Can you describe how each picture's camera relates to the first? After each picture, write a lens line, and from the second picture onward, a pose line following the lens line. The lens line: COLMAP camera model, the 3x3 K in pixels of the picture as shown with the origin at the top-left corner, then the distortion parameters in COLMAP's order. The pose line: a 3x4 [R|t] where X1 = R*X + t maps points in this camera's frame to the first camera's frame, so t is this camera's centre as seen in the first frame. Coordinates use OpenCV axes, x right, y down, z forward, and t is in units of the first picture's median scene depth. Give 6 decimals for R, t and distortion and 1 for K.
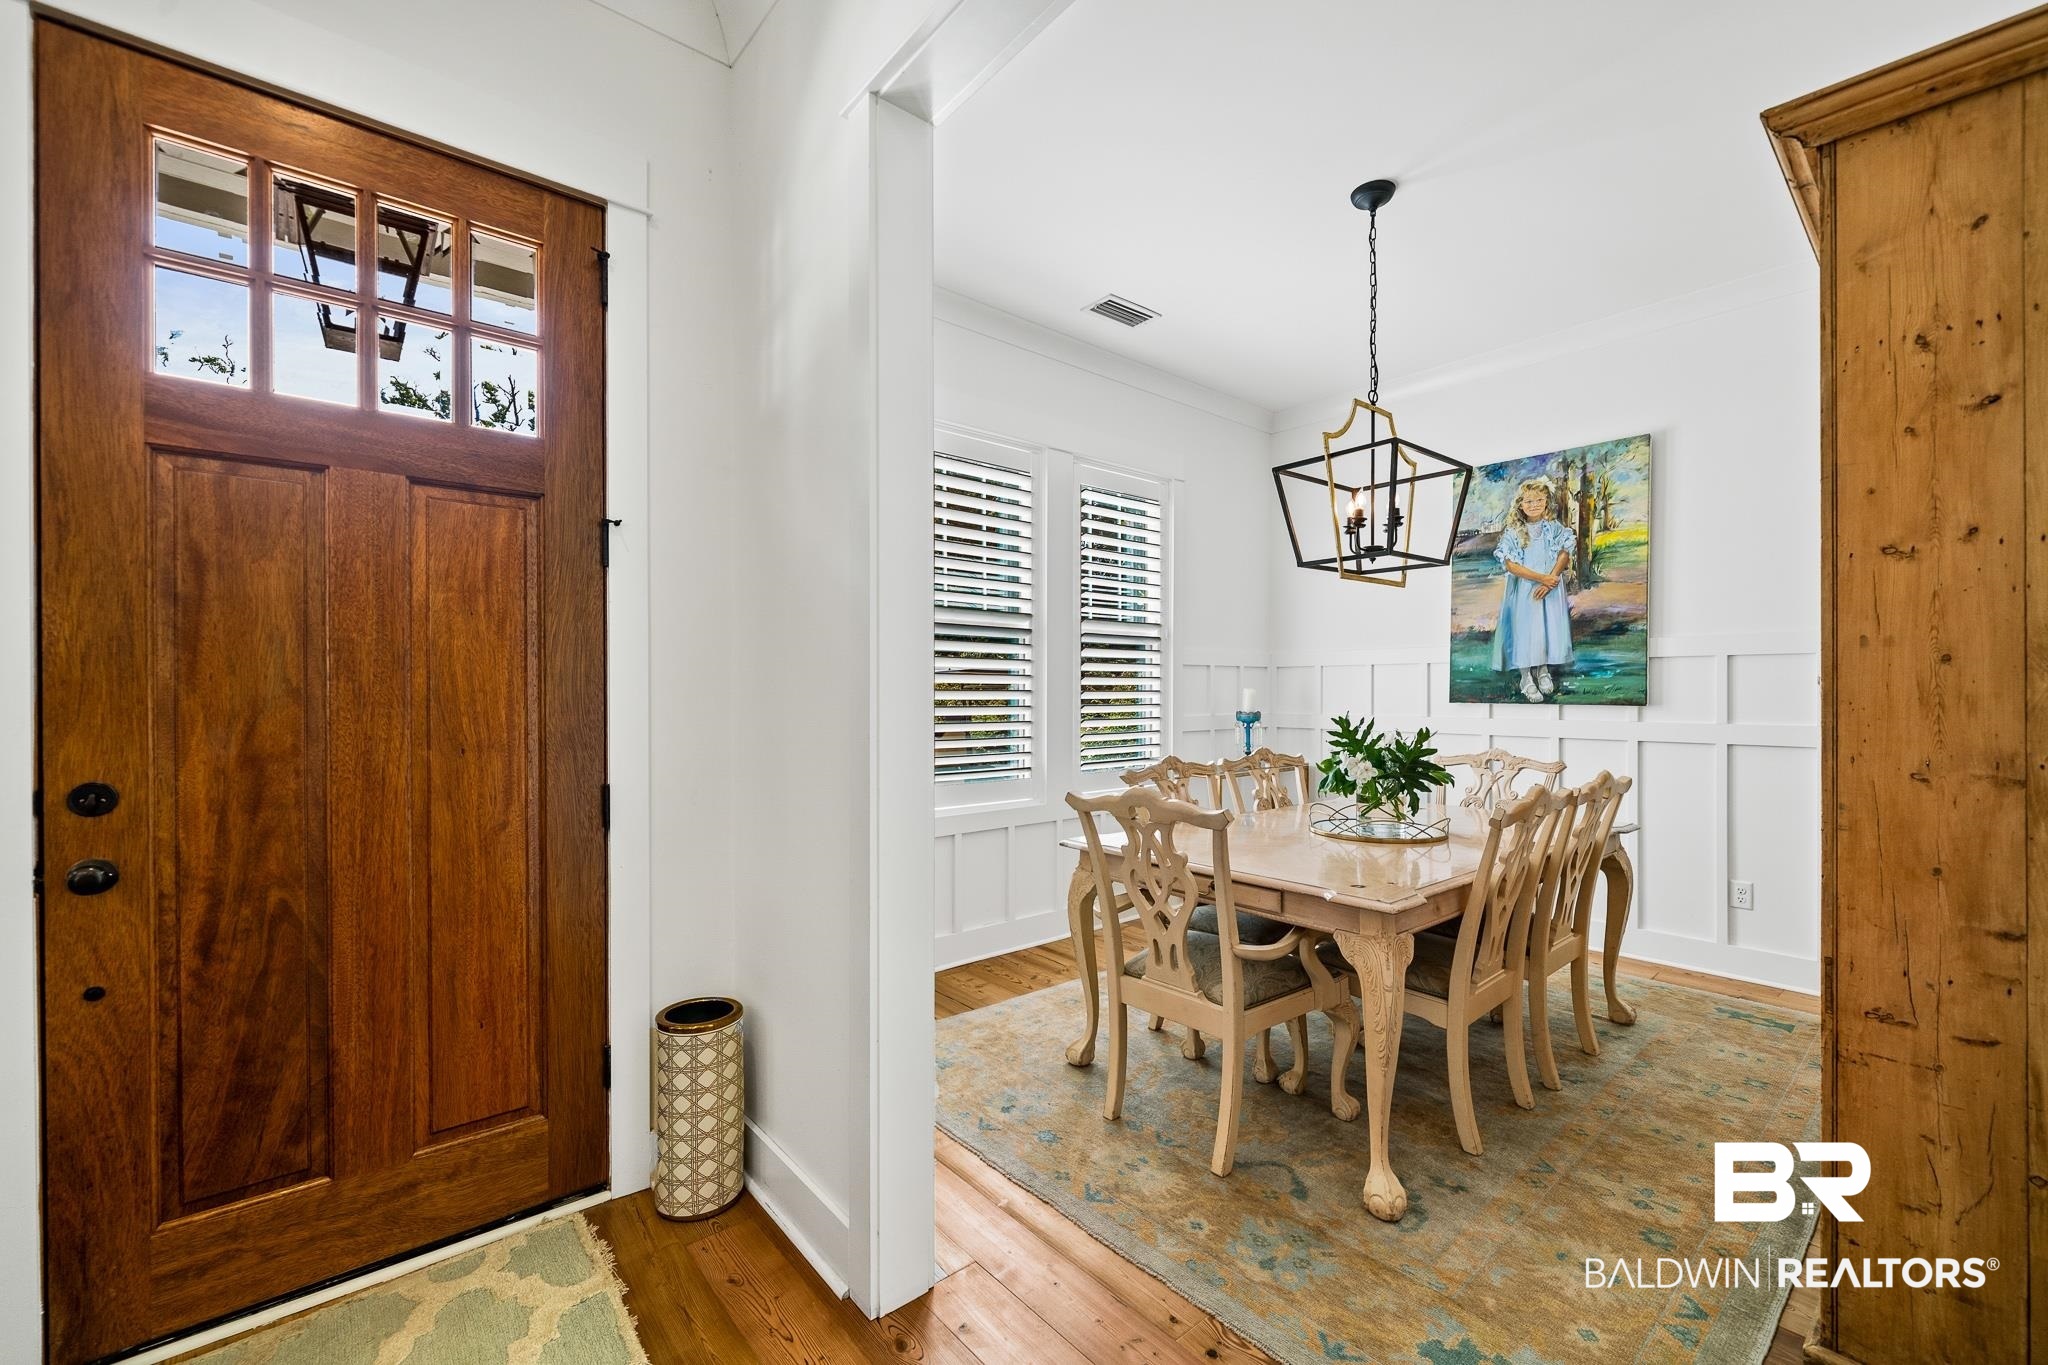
lens RADIAL K [[819.8, 0, 1026.5], [0, 819.8, 695.2], [0, 0, 1]] dist [-0.000475, -0.000244]
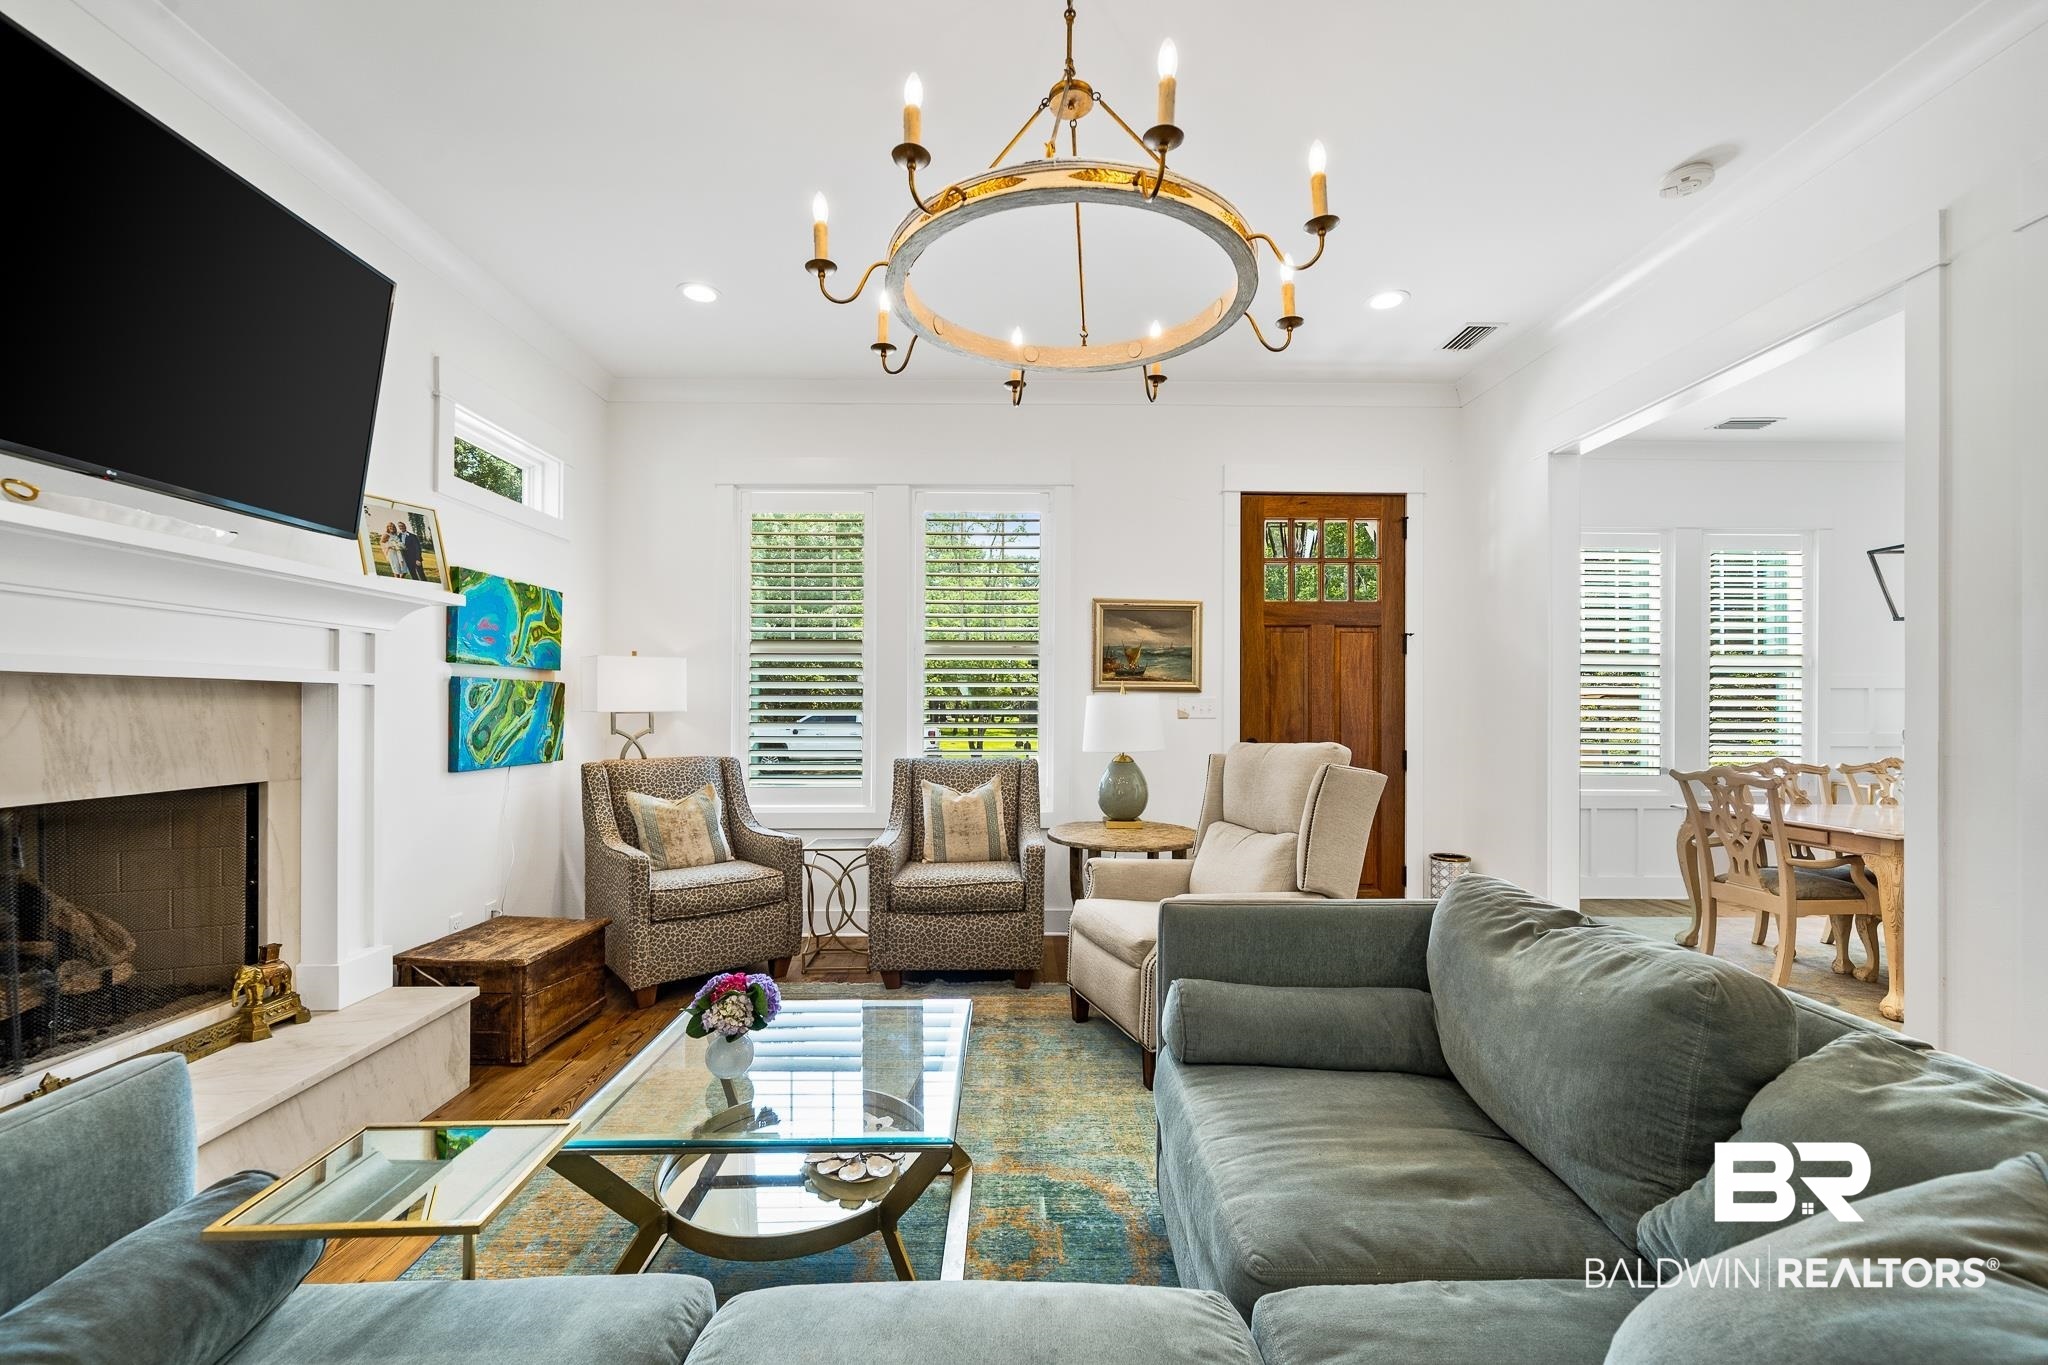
lens RADIAL K [[819.8, 0, 1027.7], [0, 819.8, 703.8], [0, 0, 1]] dist [-0.000475, -0.000244]
pose [[0.773083, 0.001339, -0.634304, 0.070821], [-0.010351, 0.999891, -0.010504, 0.009490], [0.634221, 0.014686, 0.773012, -0.859345]]
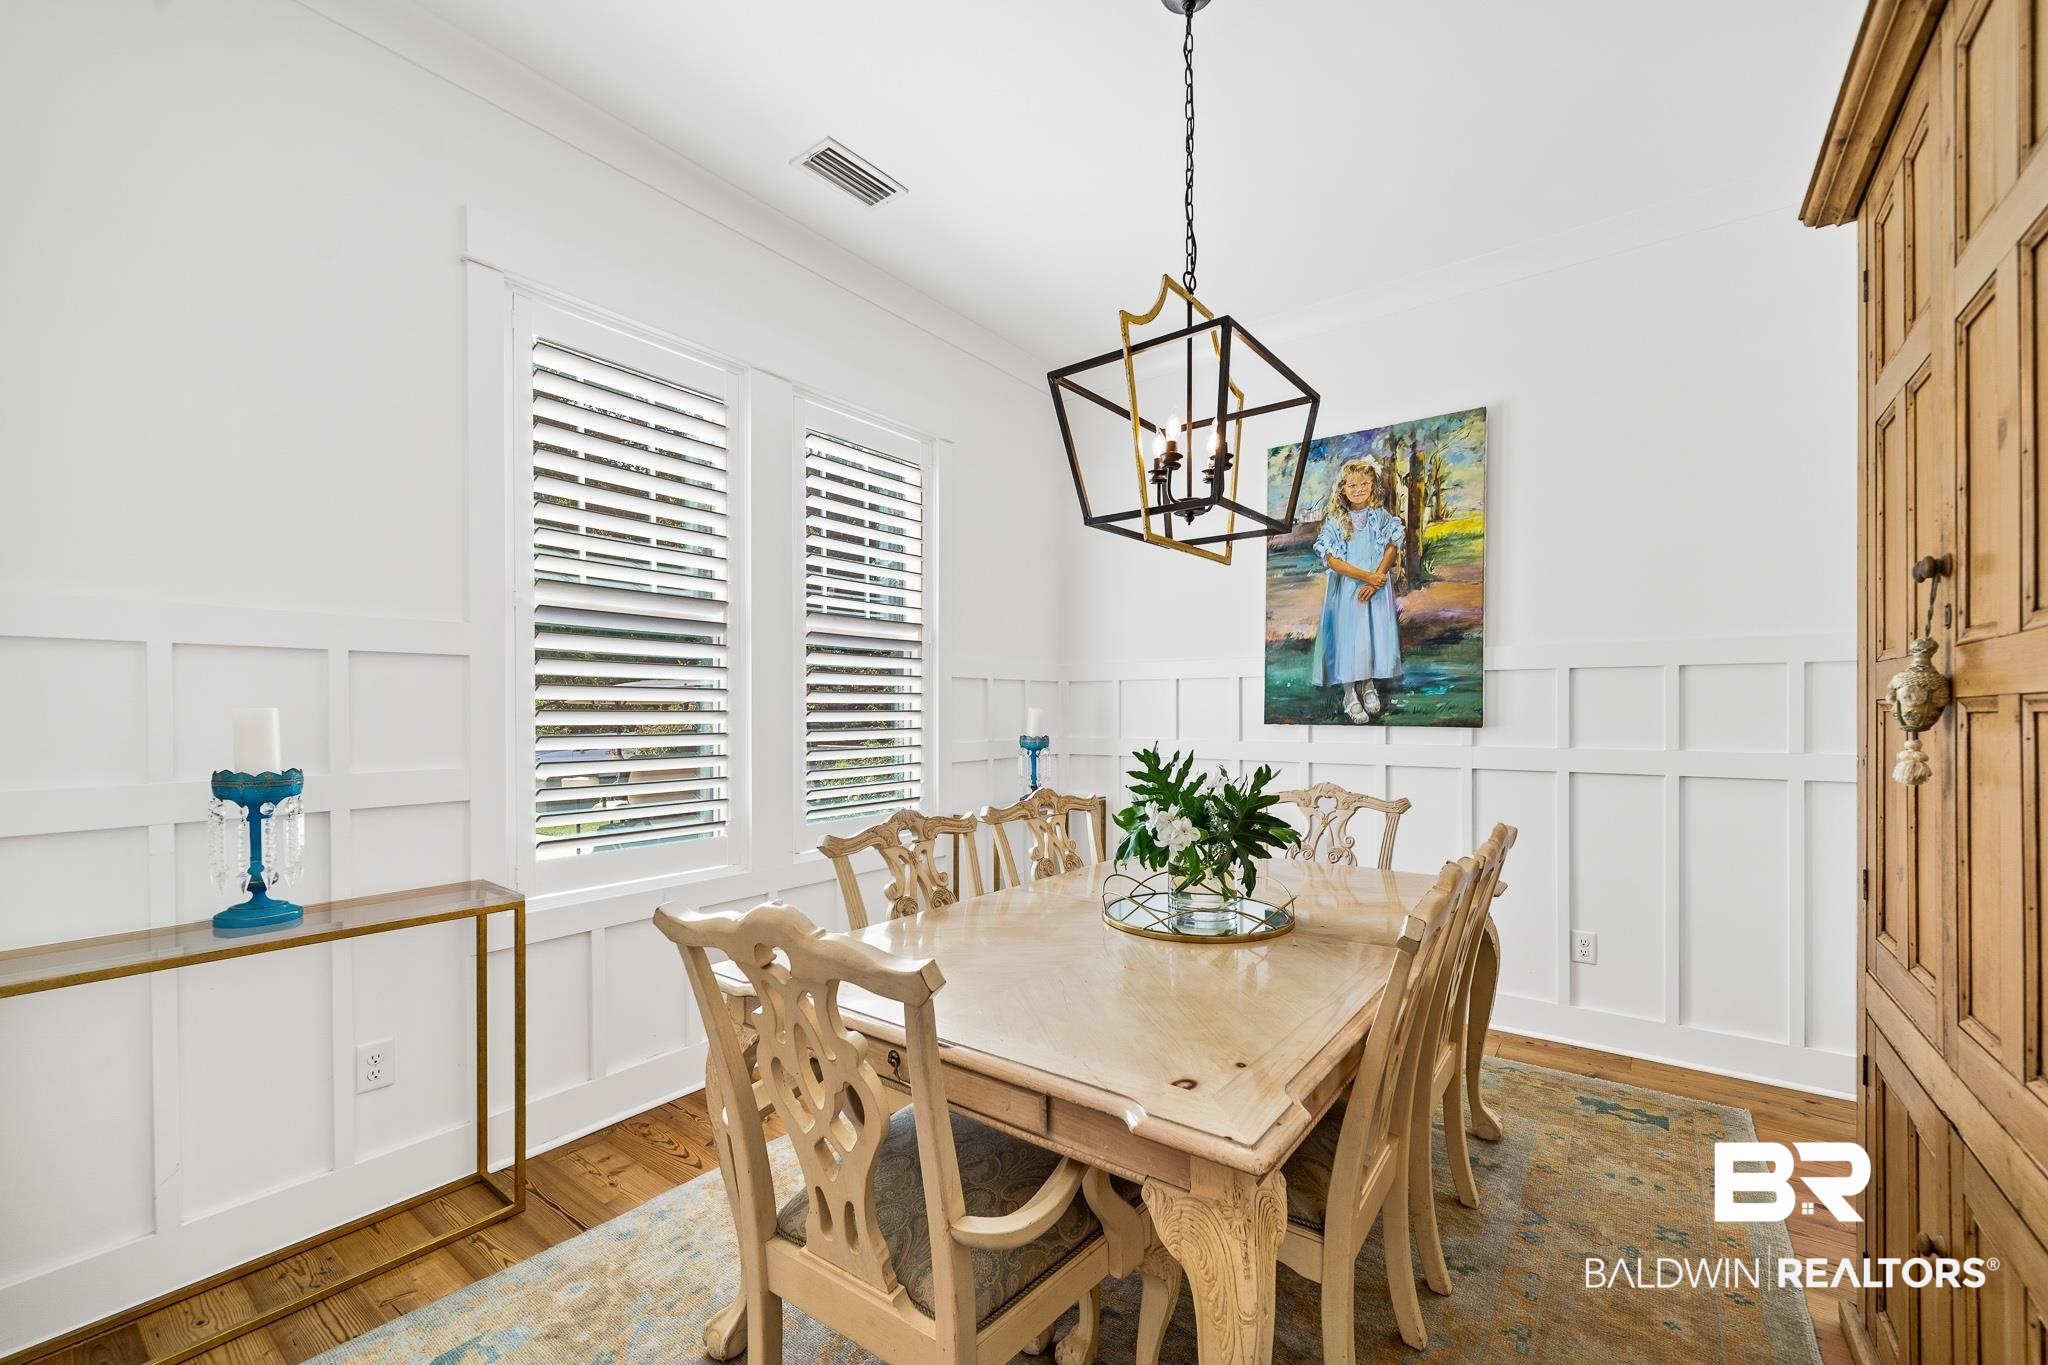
lens RADIAL K [[819.8, 0, 1024.1], [0, 819.8, 715.9], [0, 0, 1]] dist [-0.000475, -0.000244]
pose [[0.974144, -0.003582, 0.225902, 0.116408], [0.003091, 0.999992, 0.002531, -0.002961], [-0.225909, -0.001767, 0.974147, 0.320055]]
